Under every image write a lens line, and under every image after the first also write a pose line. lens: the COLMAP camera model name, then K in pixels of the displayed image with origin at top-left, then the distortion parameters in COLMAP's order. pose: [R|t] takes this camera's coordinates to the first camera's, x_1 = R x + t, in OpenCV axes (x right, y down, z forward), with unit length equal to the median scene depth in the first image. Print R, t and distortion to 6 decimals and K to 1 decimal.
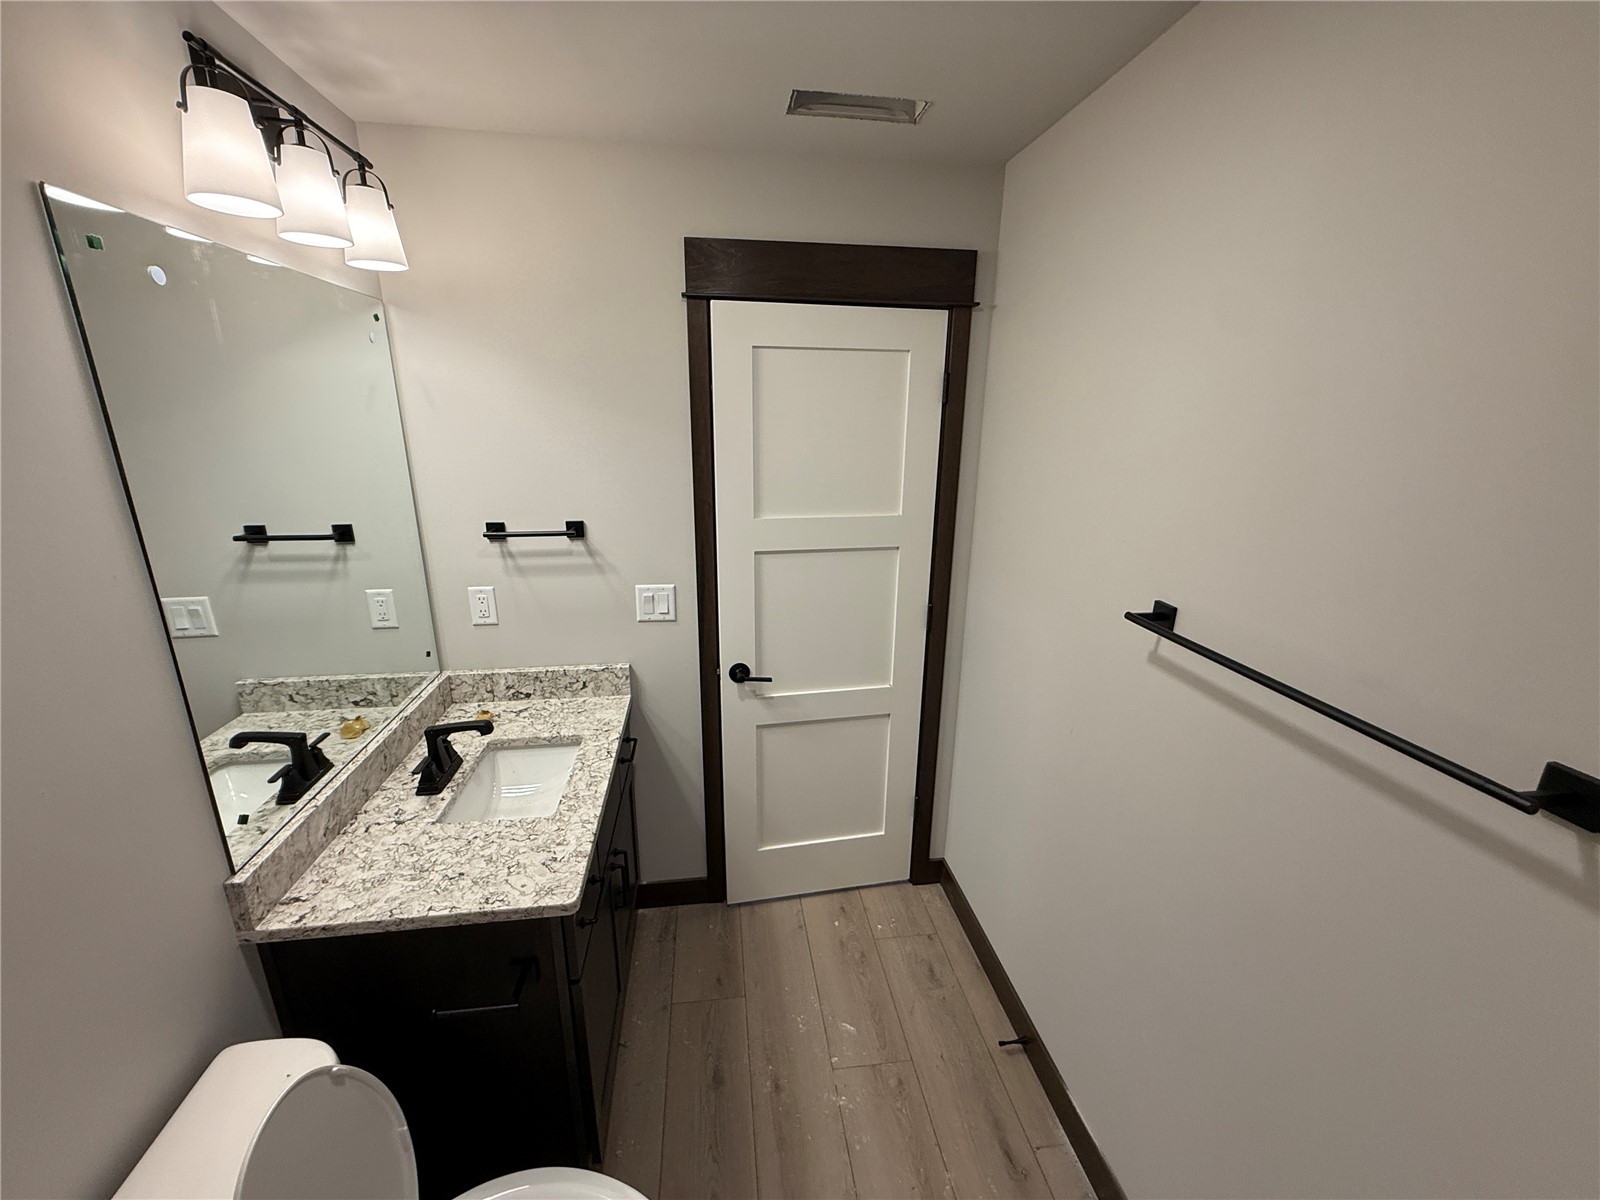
lens RADIAL K [[634.5, 0, 797.2], [0, 634.5, 595.7], [0, 0, 1]] dist [-0.002338, 0.001569]
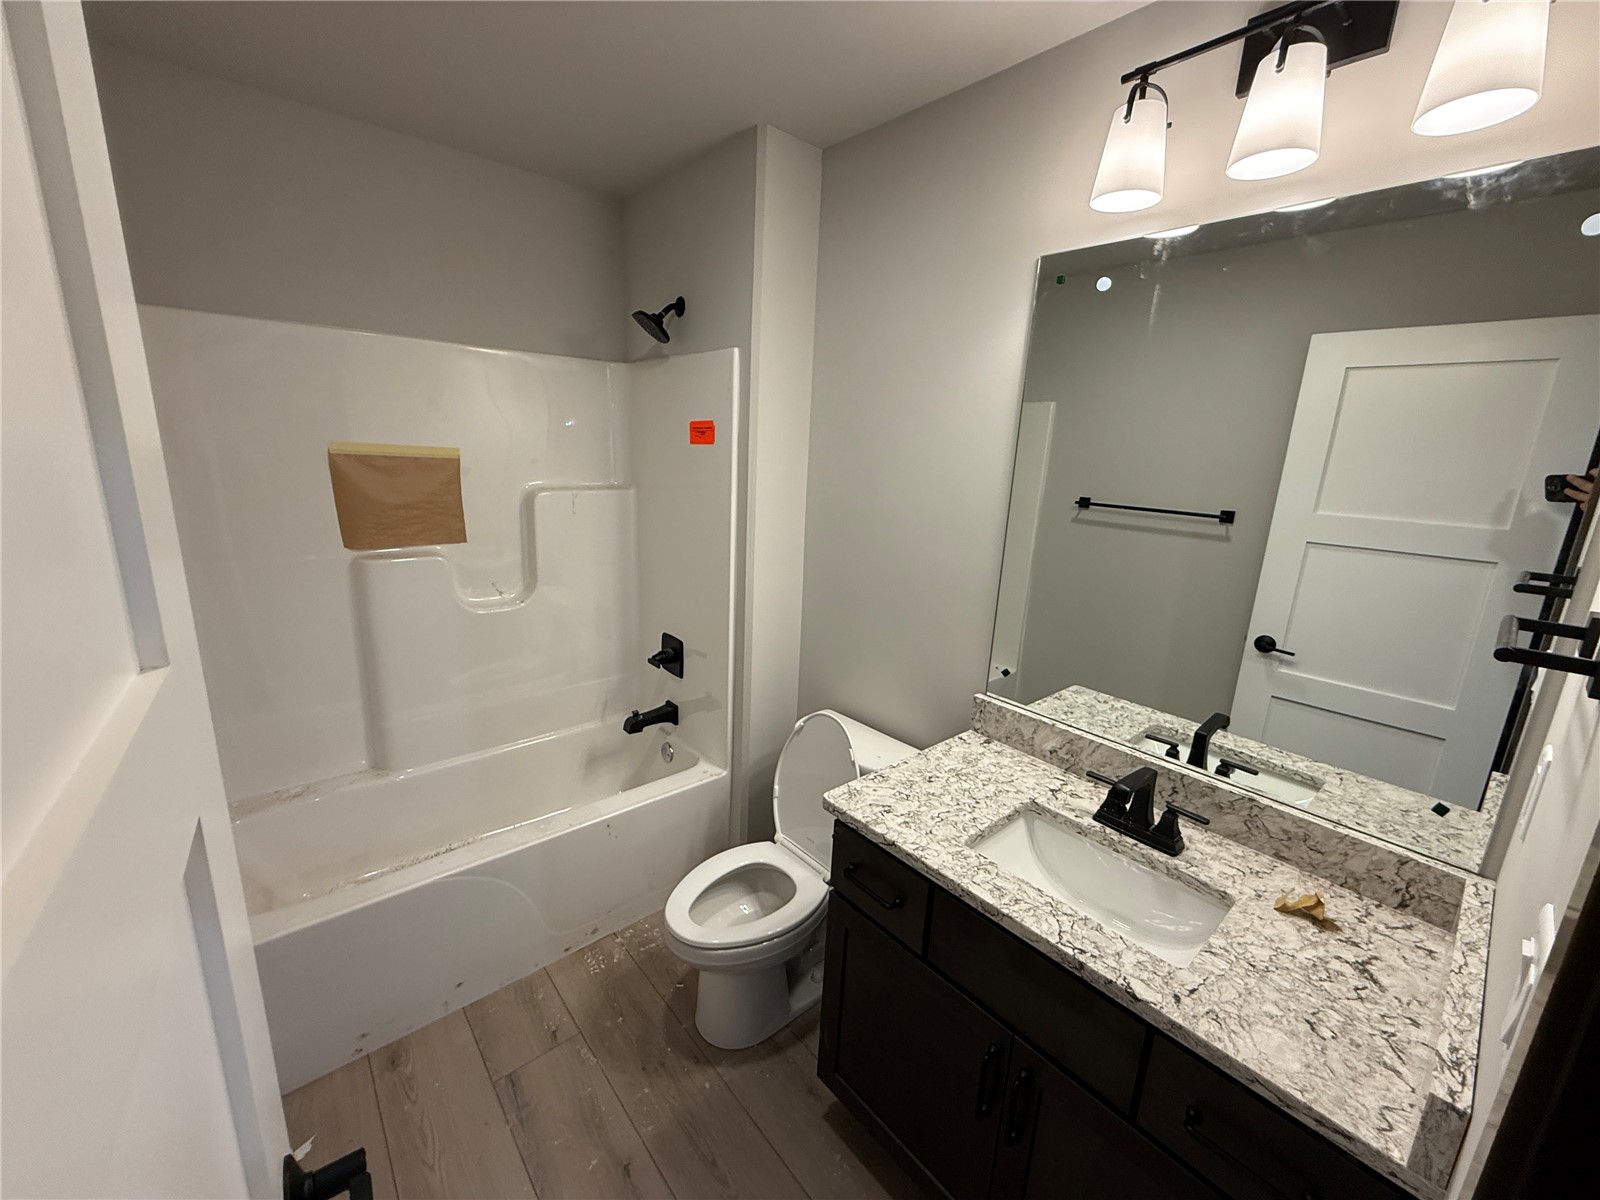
lens RADIAL K [[634.5, 0, 799.1], [0, 634.5, 601.5], [0, 0, 1]] dist [-0.002338, 0.001569]
pose [[-0.837717, 0.084884, -0.539468, 0.235247], [-0.197777, 0.873631, 0.444583, -0.278350], [0.509033, 0.479129, -0.715067, 1.404904]]
